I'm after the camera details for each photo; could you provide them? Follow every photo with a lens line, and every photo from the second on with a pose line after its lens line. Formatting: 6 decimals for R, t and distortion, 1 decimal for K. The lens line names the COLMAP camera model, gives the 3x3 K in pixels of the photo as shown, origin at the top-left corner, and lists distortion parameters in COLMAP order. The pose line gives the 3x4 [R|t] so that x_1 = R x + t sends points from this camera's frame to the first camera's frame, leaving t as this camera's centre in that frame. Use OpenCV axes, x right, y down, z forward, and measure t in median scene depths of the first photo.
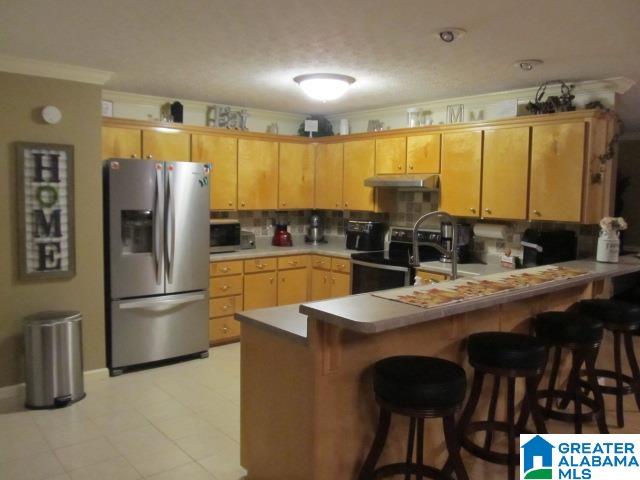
lens RADIAL K [[528.1, 0, 321.2], [0, 528.1, 240.9], [0, 0, 1]] dist [-0.064882, 0.028751]
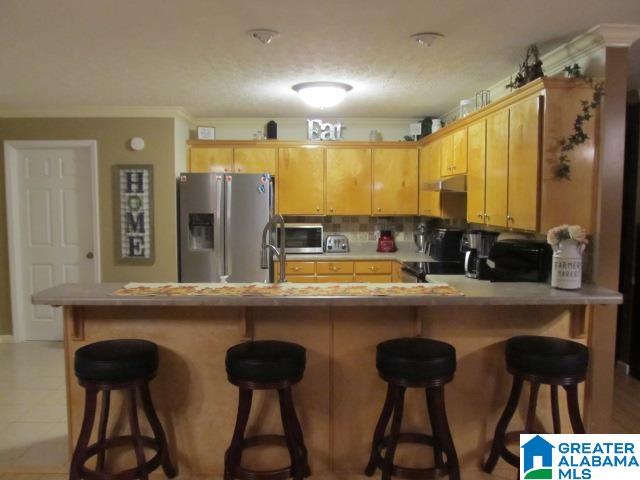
lens RADIAL K [[528.1, 0, 321.6], [0, 528.1, 239.3], [0, 0, 1]] dist [-0.064882, 0.028751]
pose [[0.775577, 0.034364, -0.630317, 0.727050], [-0.047074, 0.998885, -0.003465, -0.007539], [0.629495, 0.032359, 0.776330, 0.229850]]
